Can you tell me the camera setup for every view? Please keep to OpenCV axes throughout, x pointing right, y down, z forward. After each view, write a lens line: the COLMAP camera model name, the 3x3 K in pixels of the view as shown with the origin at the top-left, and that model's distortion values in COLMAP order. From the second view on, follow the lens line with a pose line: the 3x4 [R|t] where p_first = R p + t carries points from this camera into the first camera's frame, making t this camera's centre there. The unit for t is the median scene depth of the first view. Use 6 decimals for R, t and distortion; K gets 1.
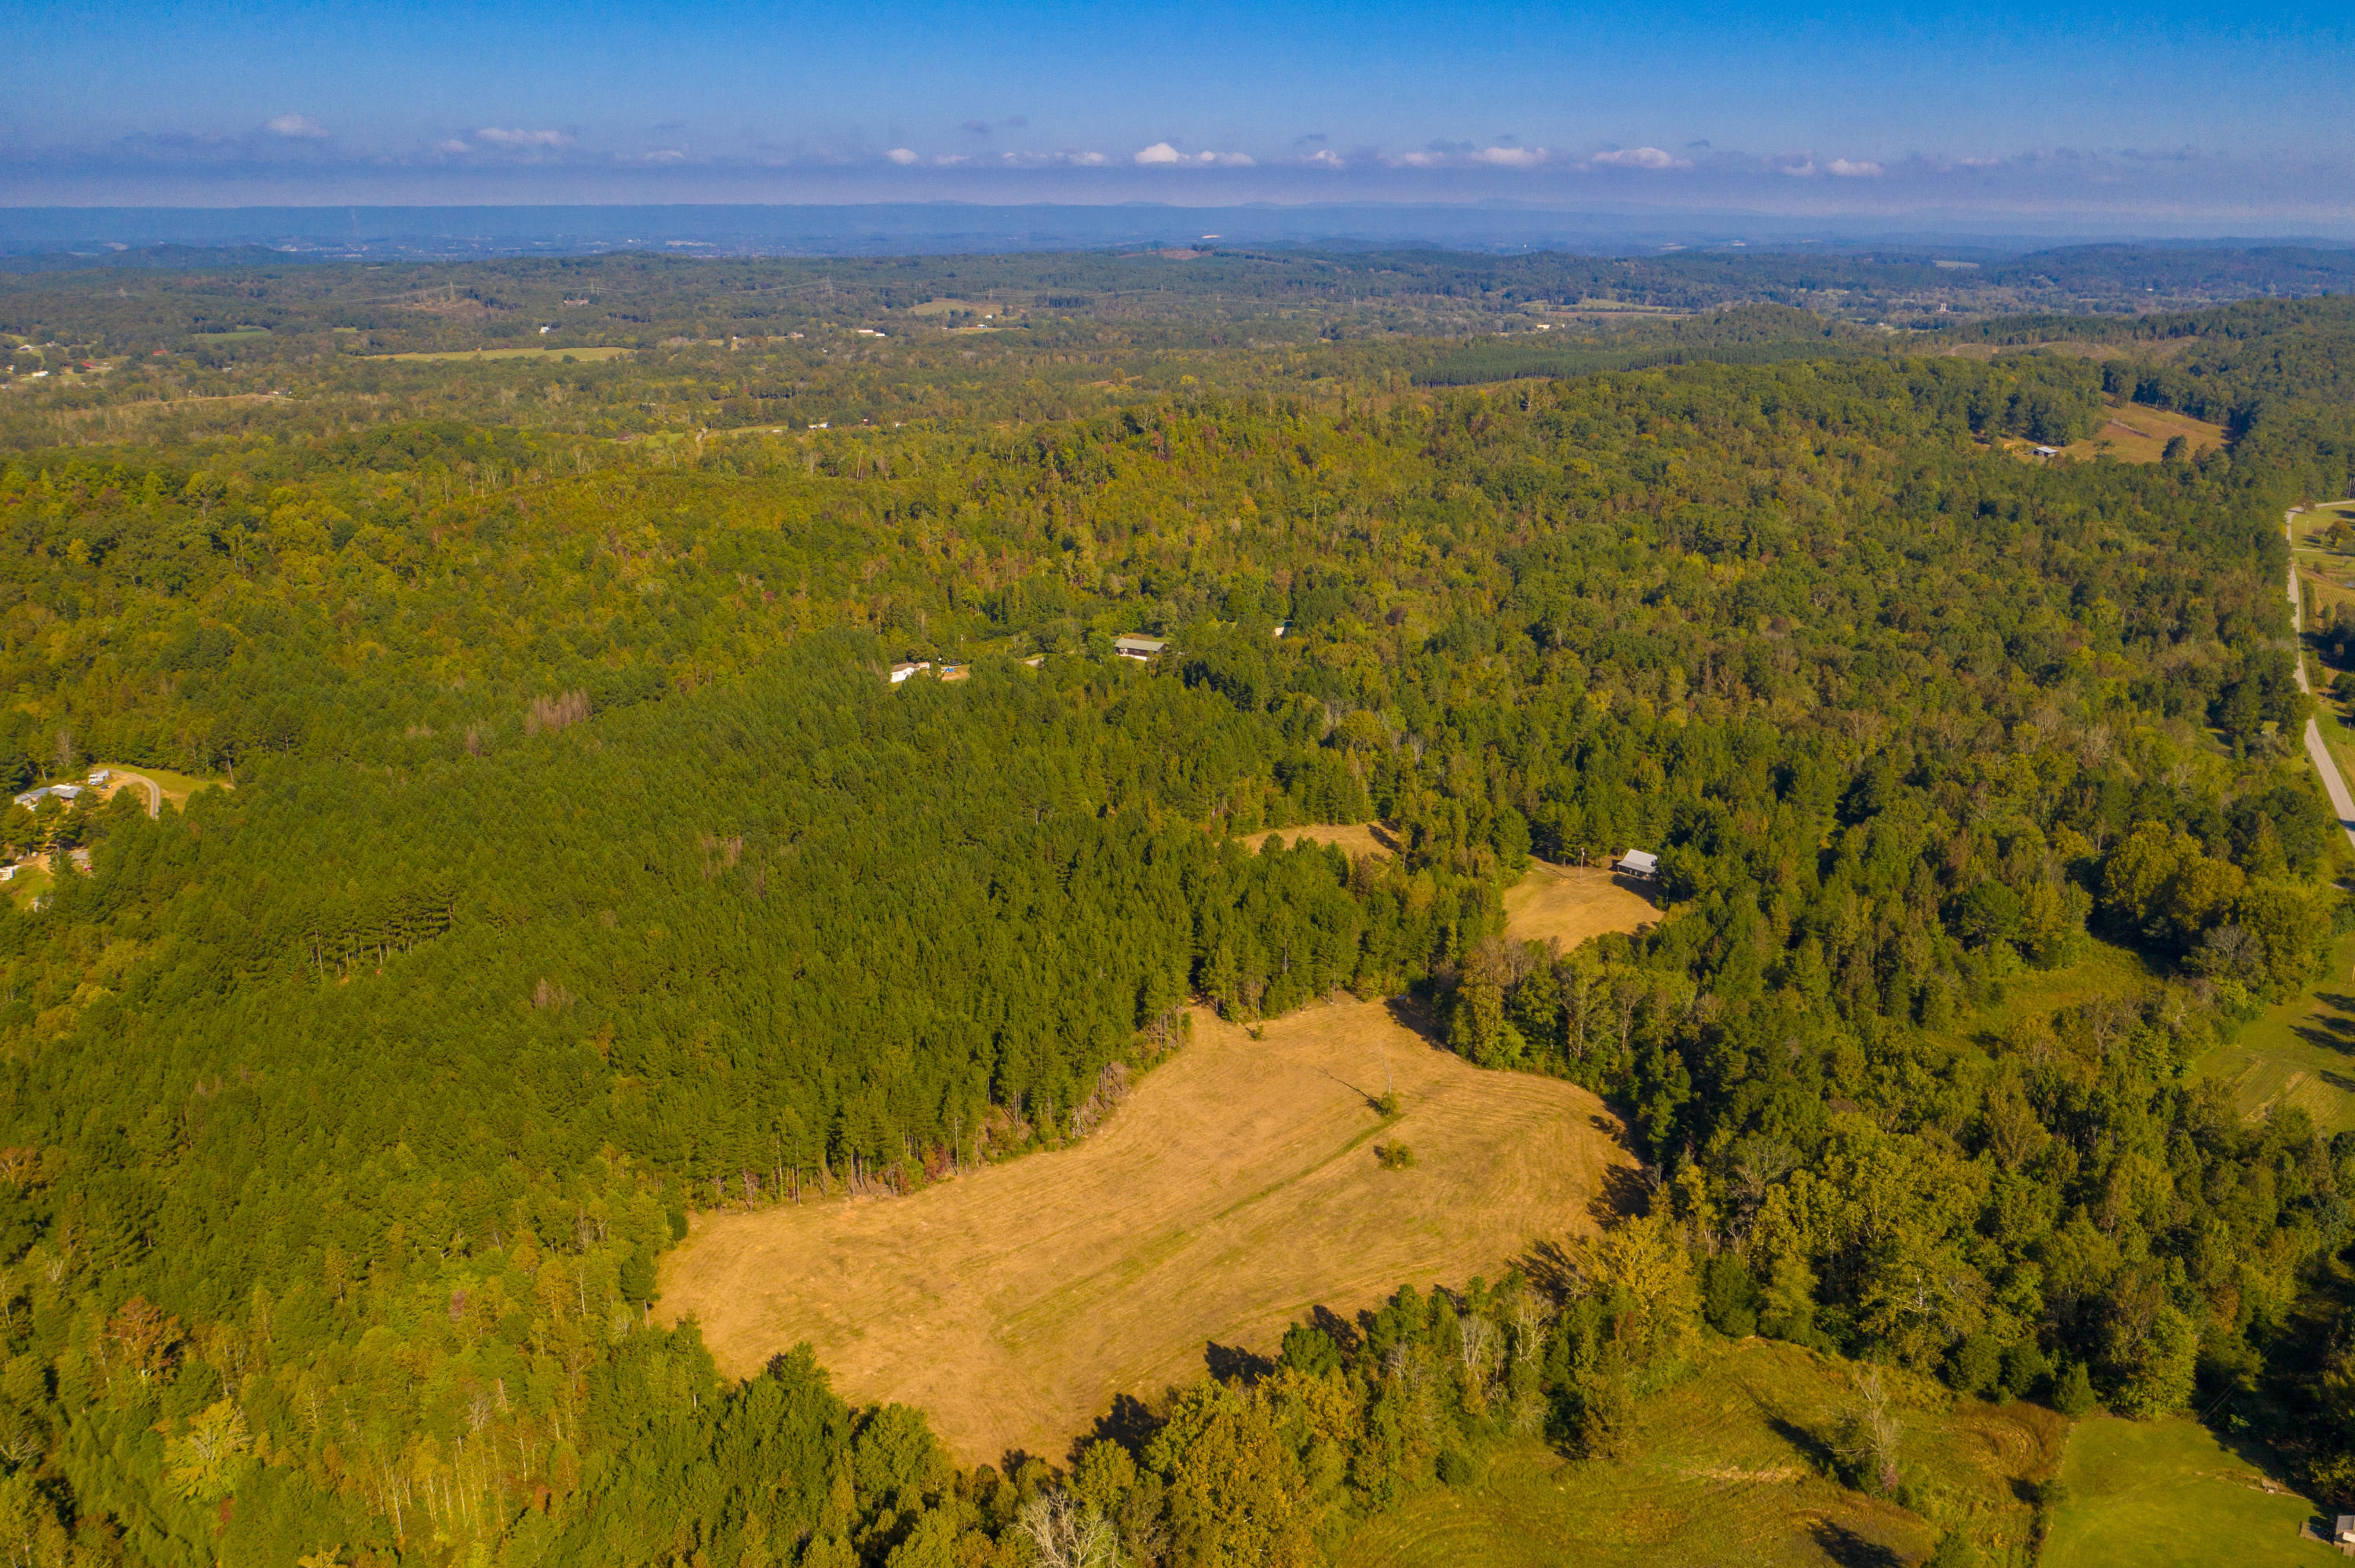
lens RADIAL K [[1926.6, 0, 1177.5], [0, 1926.6, 784.0], [0, 0, 1]] dist [-0.008467, 0.001879]
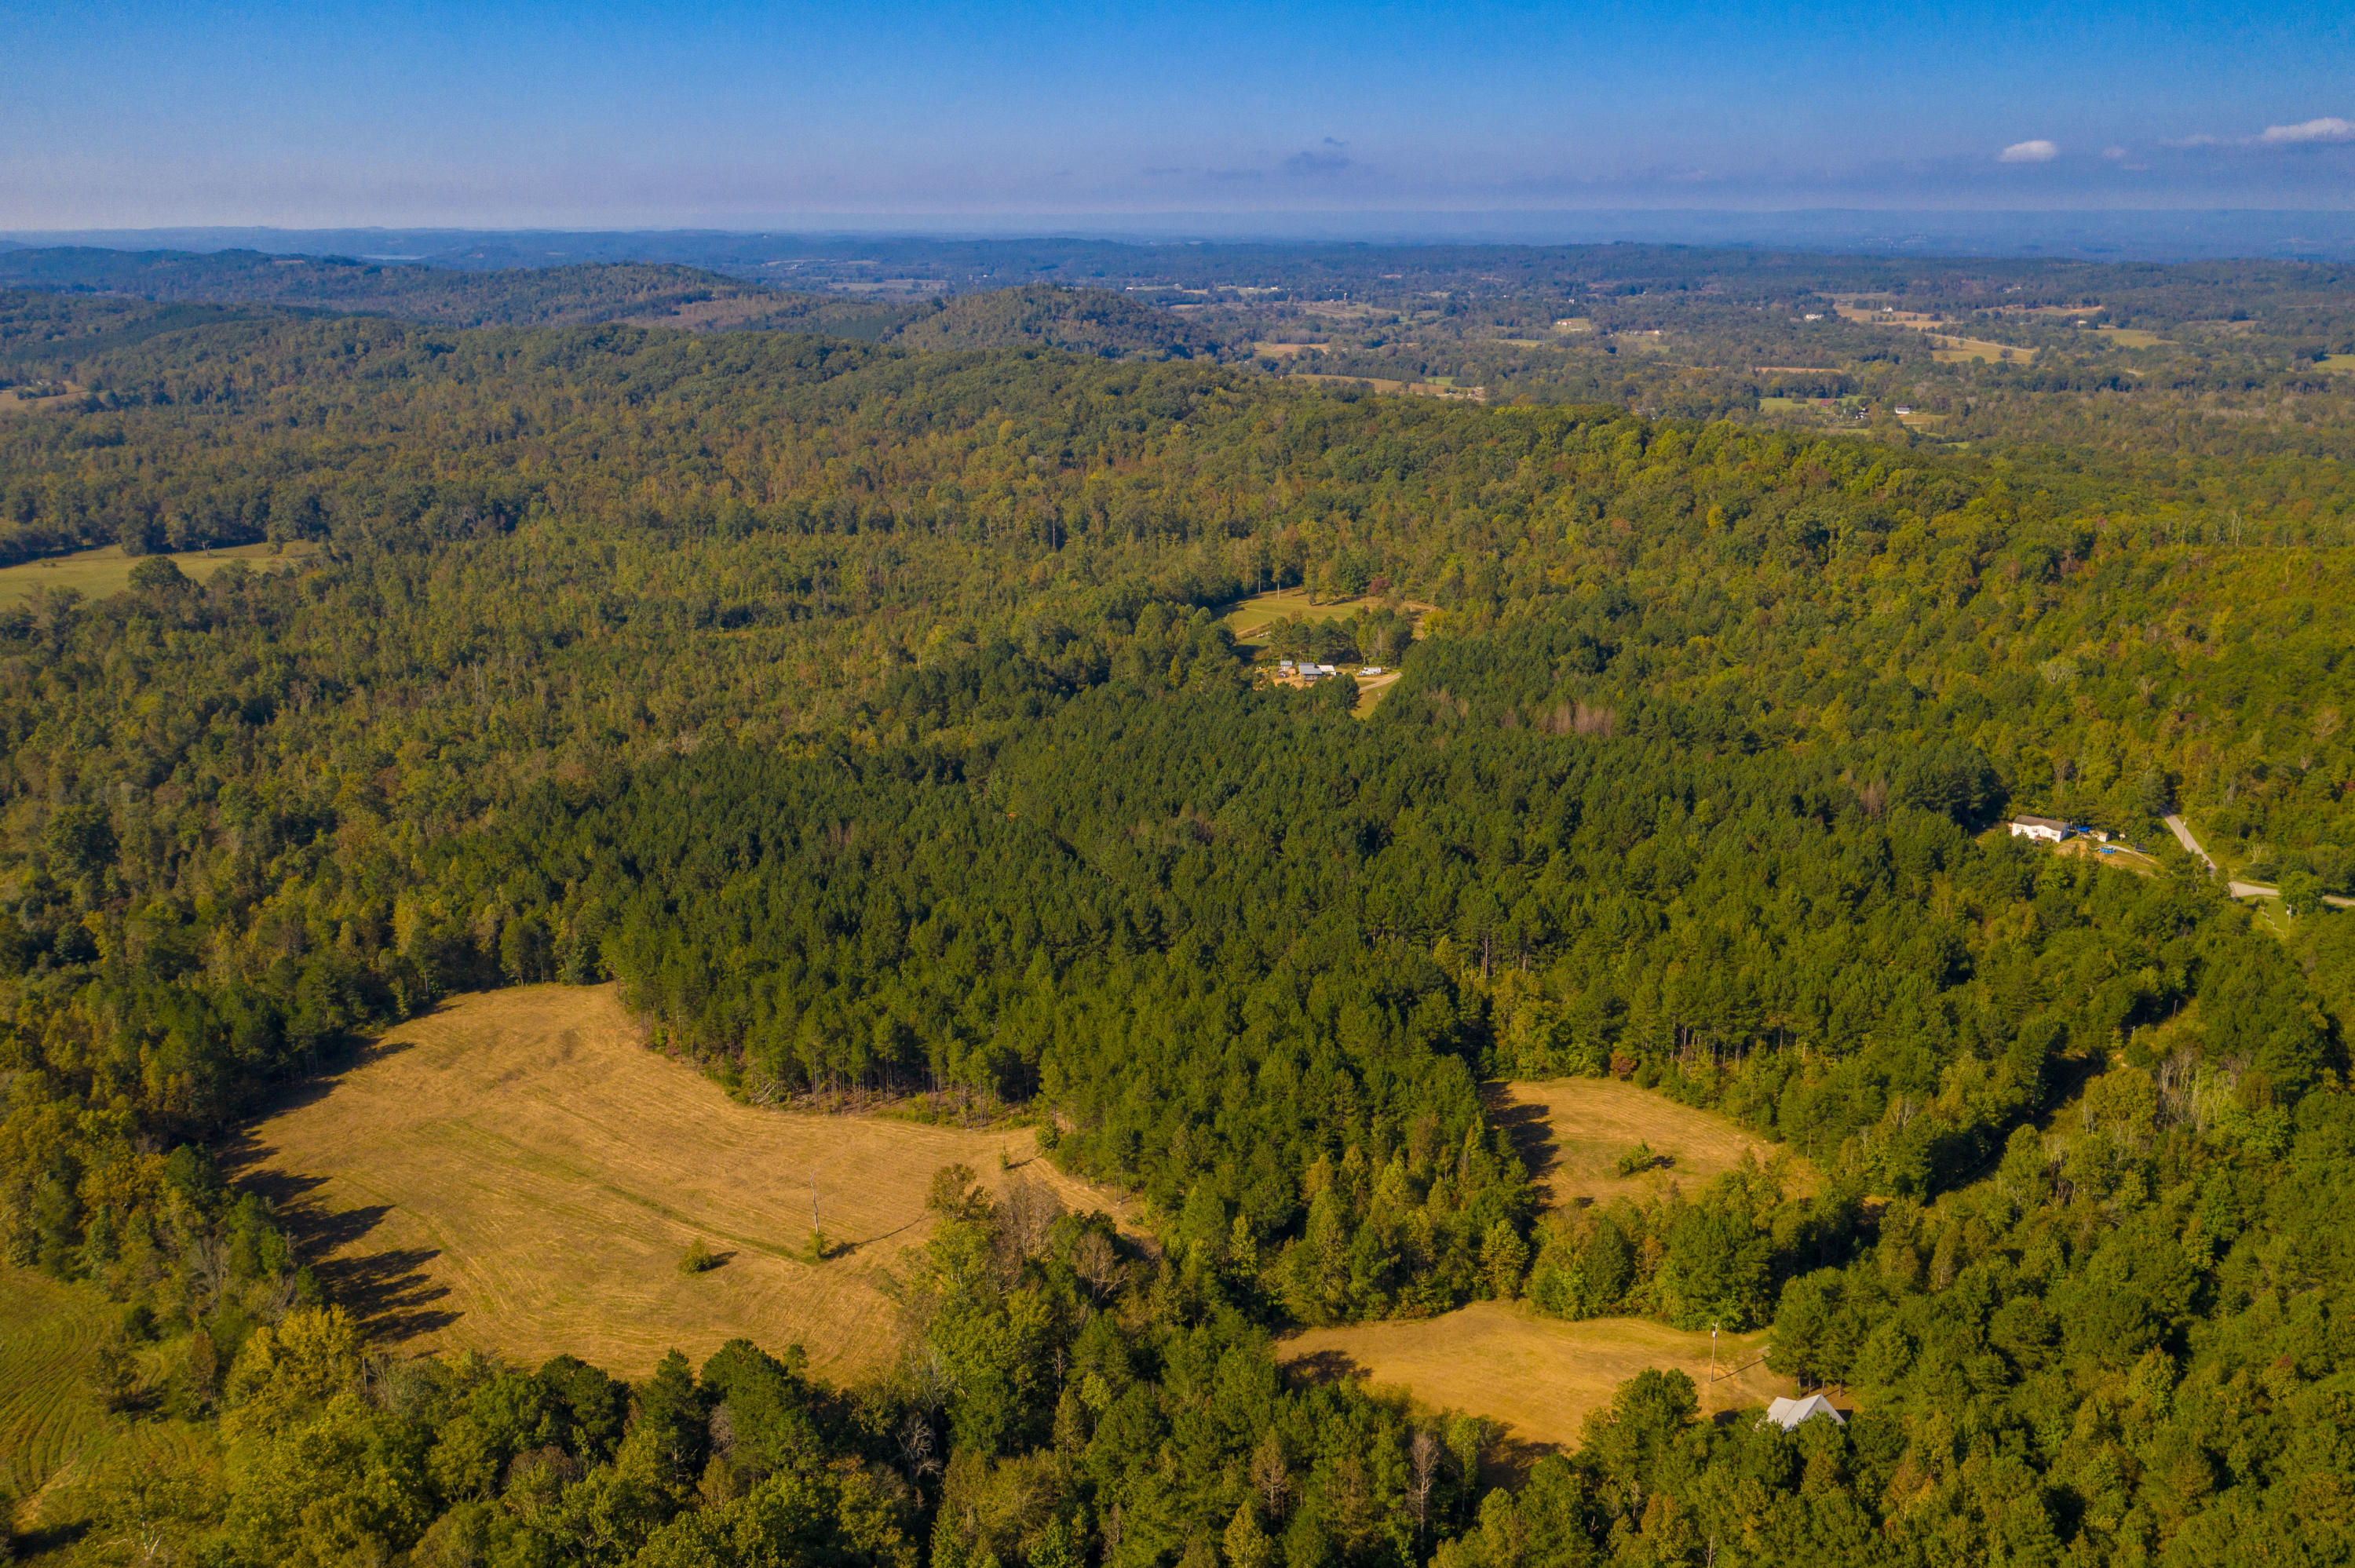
lens RADIAL K [[1889.2, 0, 1177.5], [0, 1889.2, 784.0], [0, 0, 1]] dist [-0.013599, 0.009496]
pose [[0.204903, 0.289028, -0.935135, 0.101046], [-0.285119, 0.931598, 0.225461, -0.030753], [0.936334, 0.220428, 0.273295, 0.099509]]
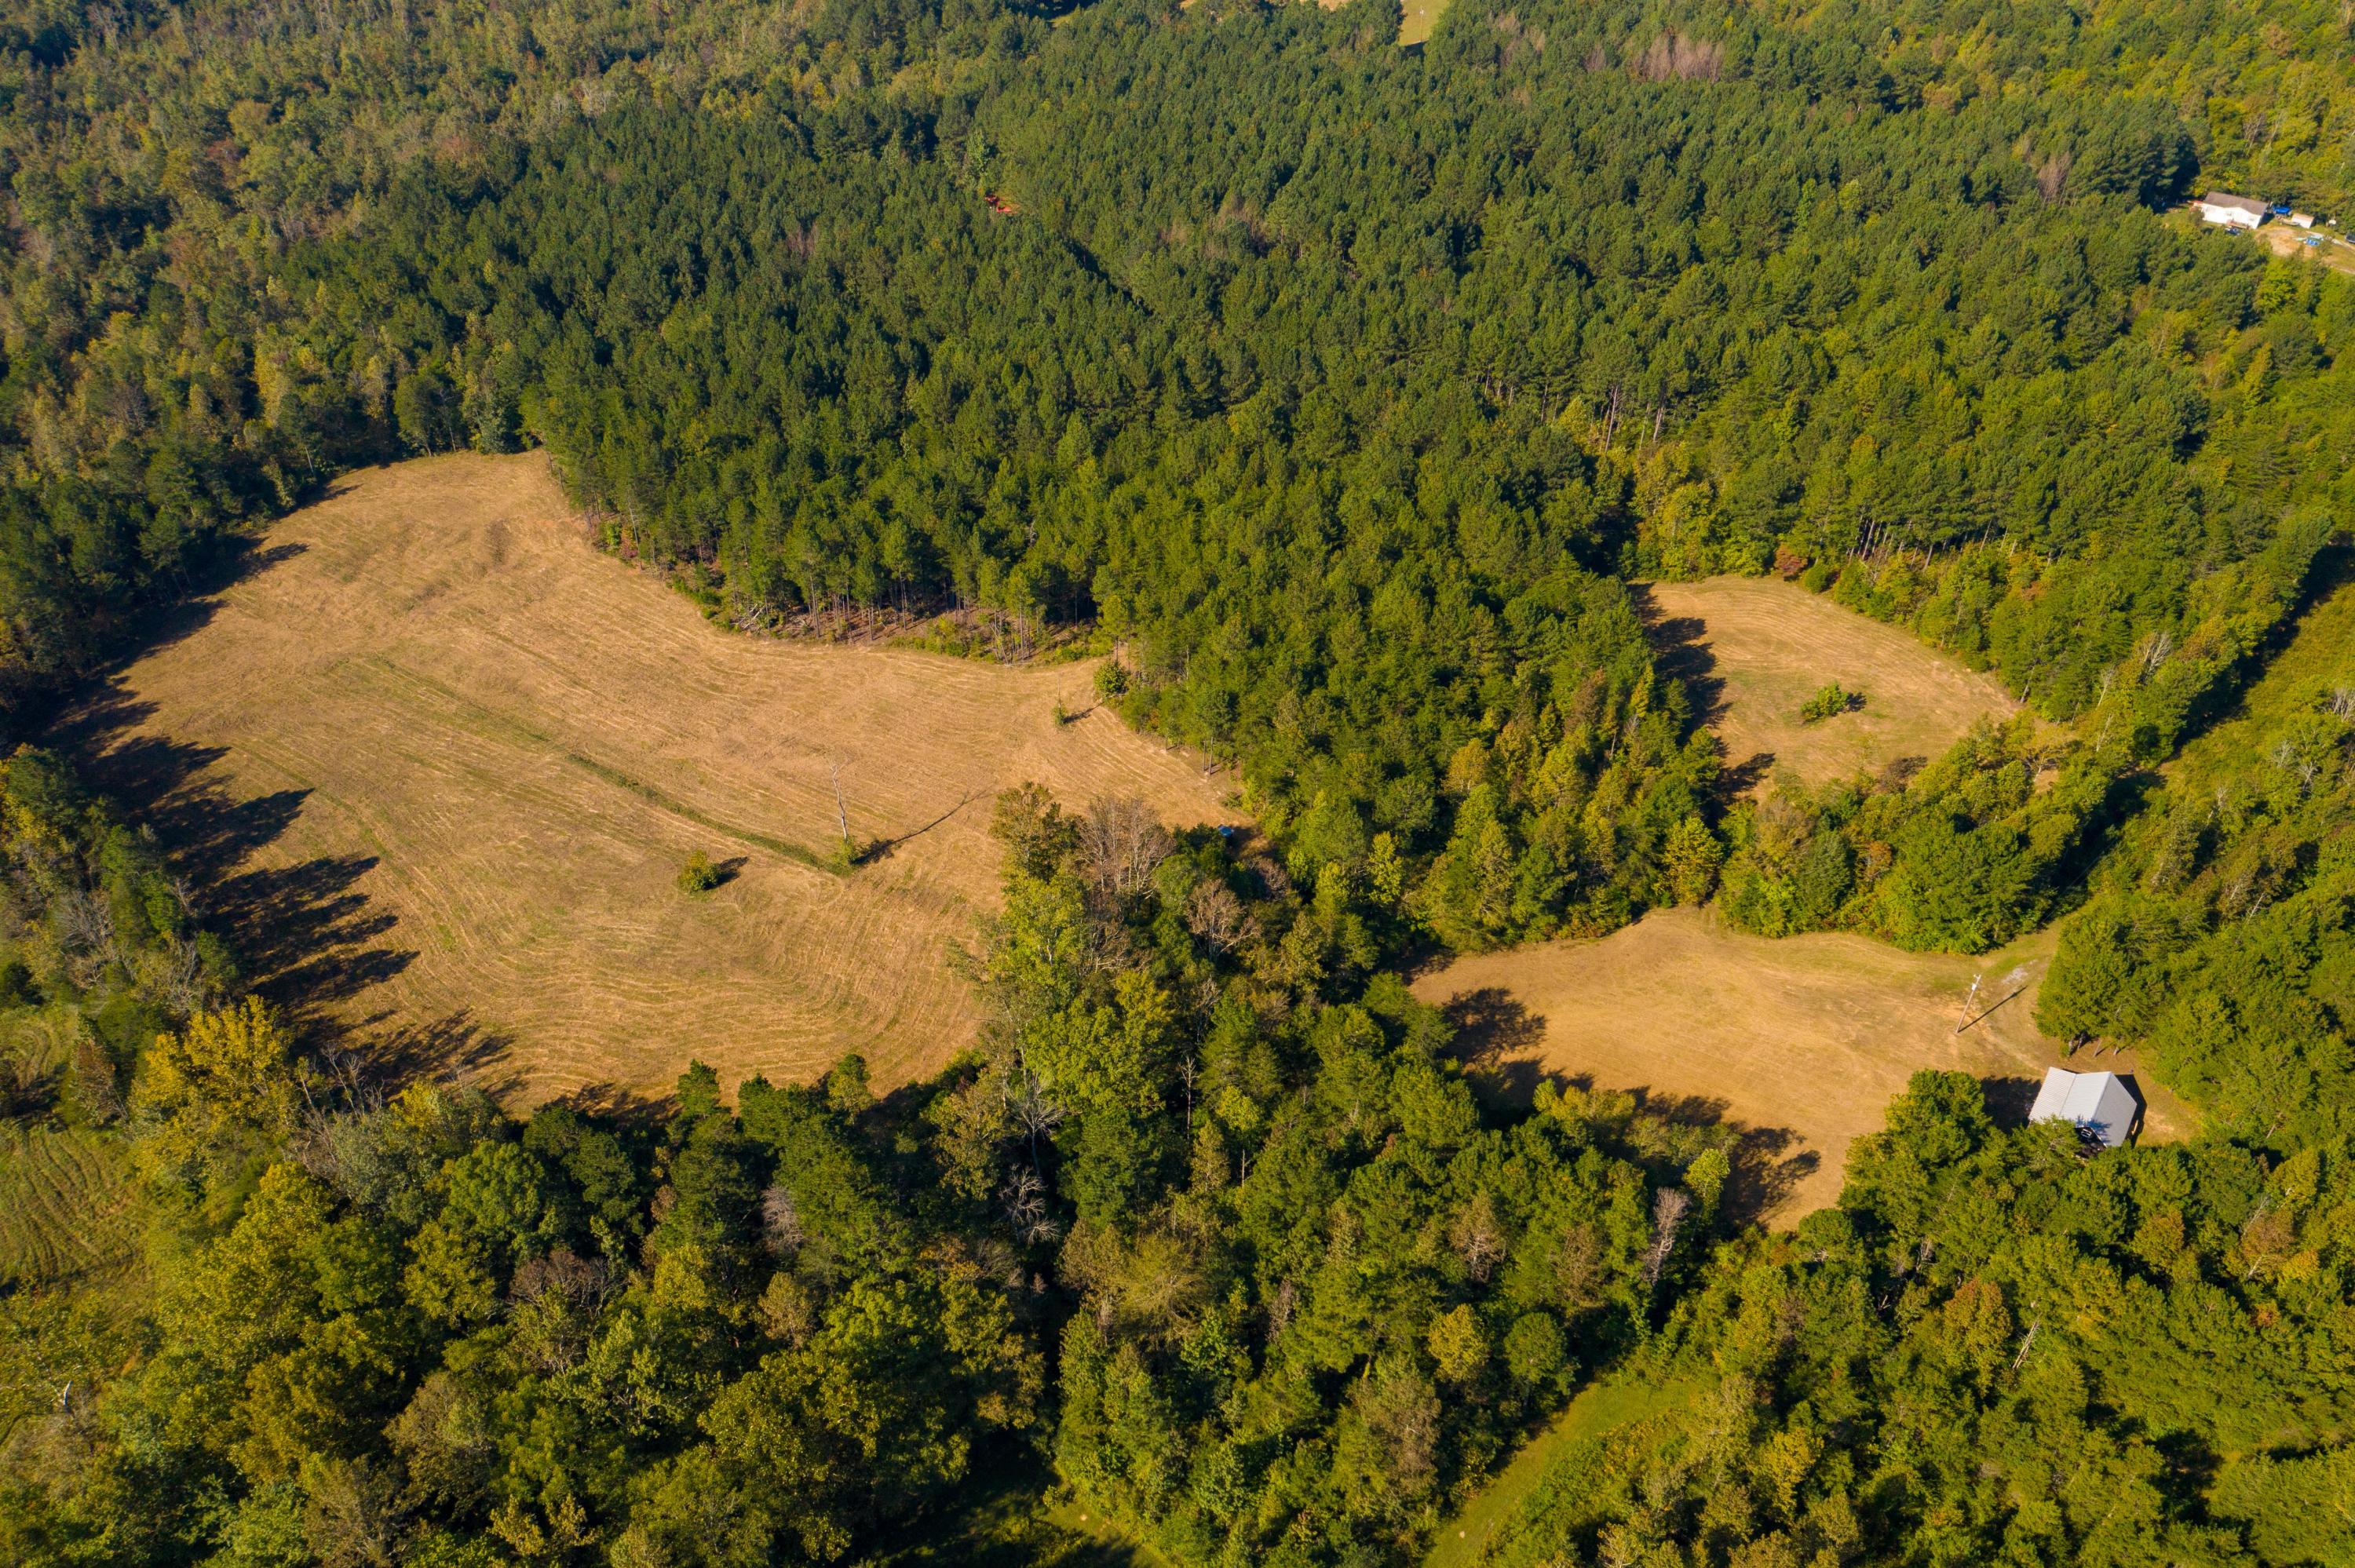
lens RADIAL K [[1839.4, 0, 1154.6], [0, 1839.4, 744.6], [0, 0, 1]] dist [-0.018603, 0.006285]
pose [[0.238534, 0.607347, -0.757781, 0.071471], [-0.289689, 0.789279, 0.541404, -0.030185], [0.926921, 0.090378, 0.364212, 0.097477]]
